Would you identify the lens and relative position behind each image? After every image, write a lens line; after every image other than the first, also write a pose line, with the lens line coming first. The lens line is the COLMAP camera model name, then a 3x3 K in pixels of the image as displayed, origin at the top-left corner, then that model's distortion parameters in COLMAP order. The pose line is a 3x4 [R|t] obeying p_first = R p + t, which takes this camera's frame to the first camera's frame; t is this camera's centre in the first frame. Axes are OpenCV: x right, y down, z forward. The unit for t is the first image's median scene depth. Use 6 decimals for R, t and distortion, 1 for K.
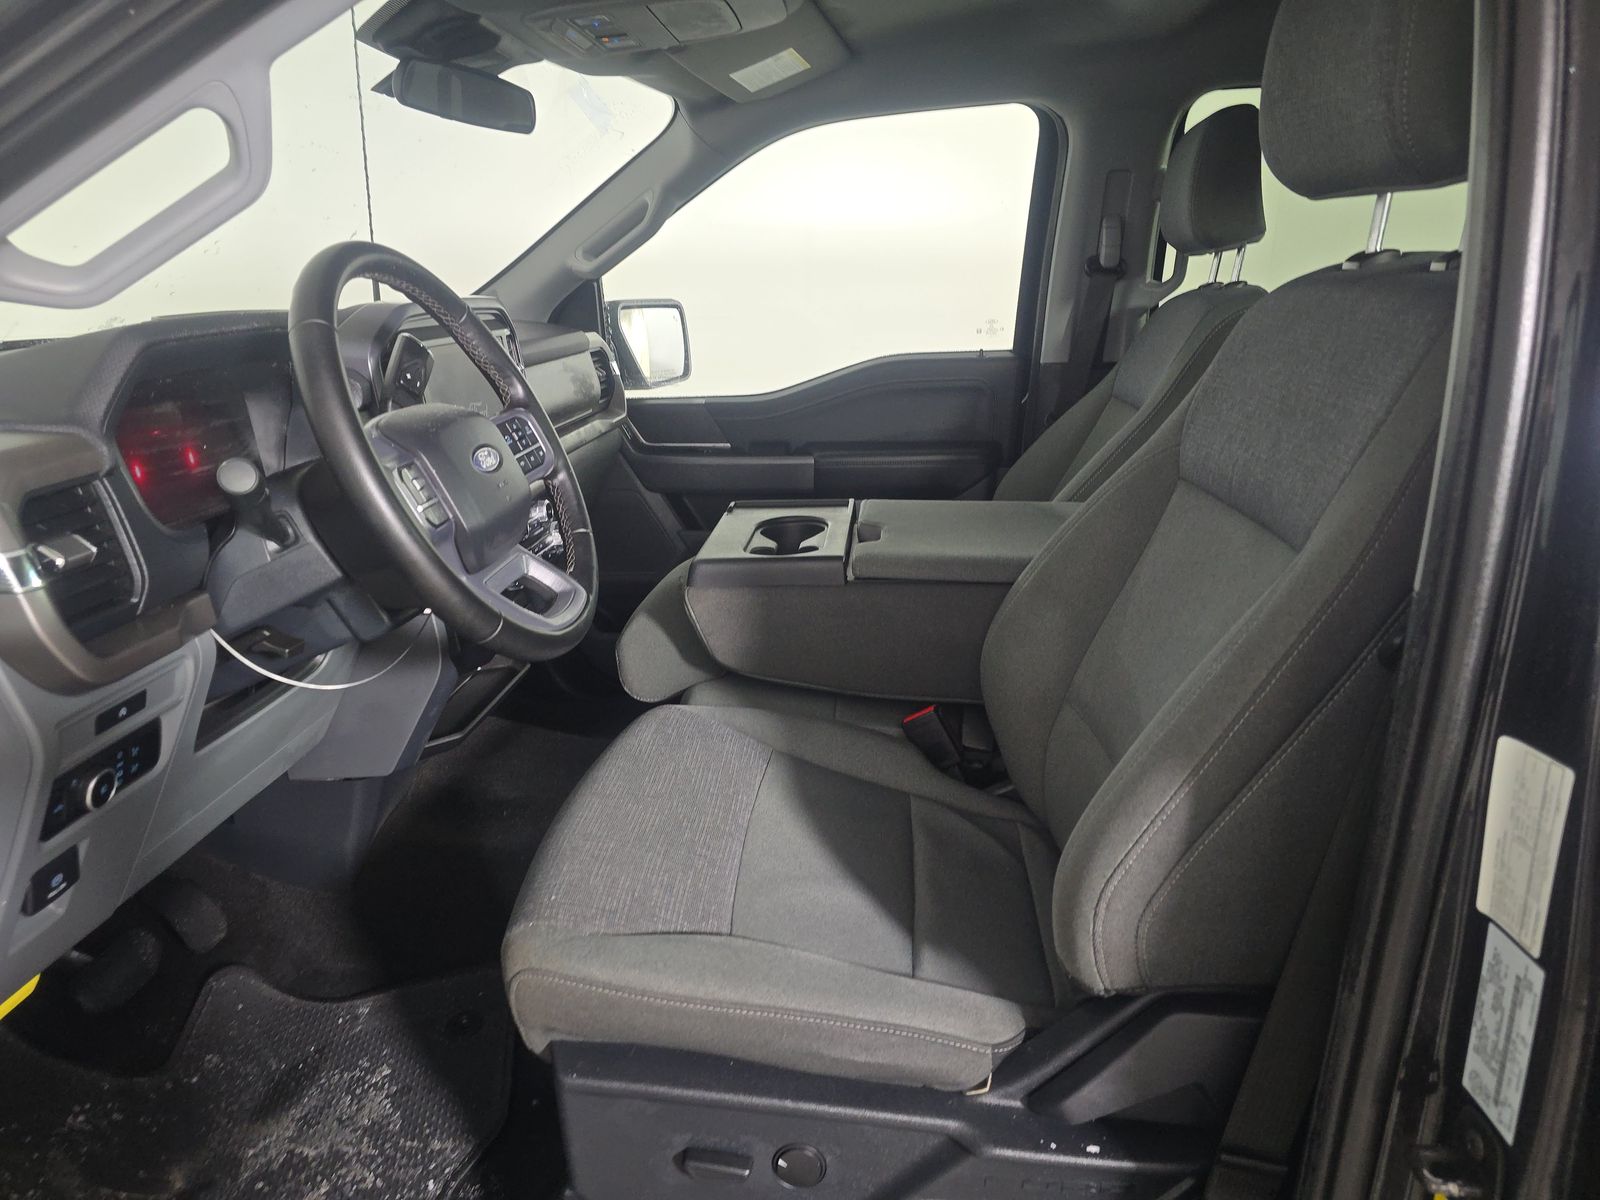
lens RADIAL K [[1117.8, 0, 802.1], [0, 1117.8, 617.9], [0, 0, 1]] dist [0.064044, -0.047915]
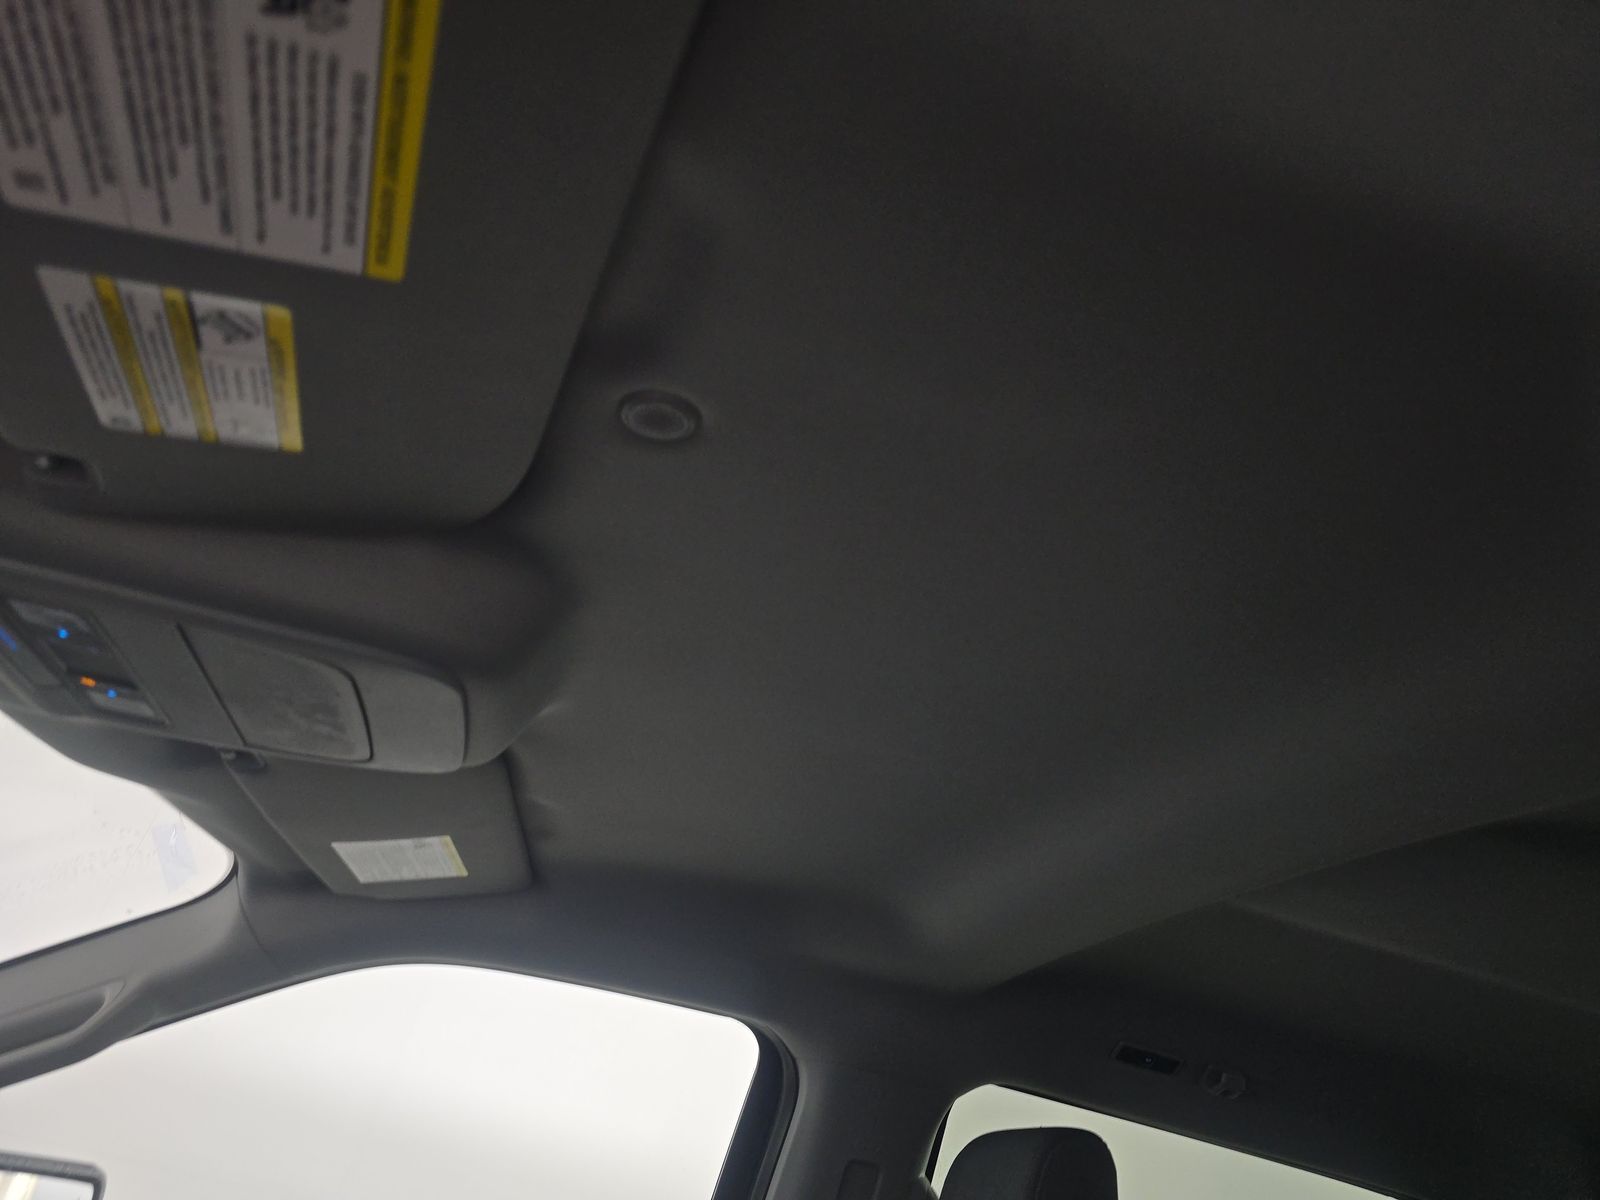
lens RADIAL K [[1117.8, 0, 802.1], [0, 1117.8, 617.9], [0, 0, 1]] dist [0.064044, -0.047915]
pose [[0.912937, 0.358905, 0.194253, 0.004029], [-0.131324, 0.709035, -0.692837, -0.176073], [-0.386395, 0.607007, 0.694437, 0.401355]]
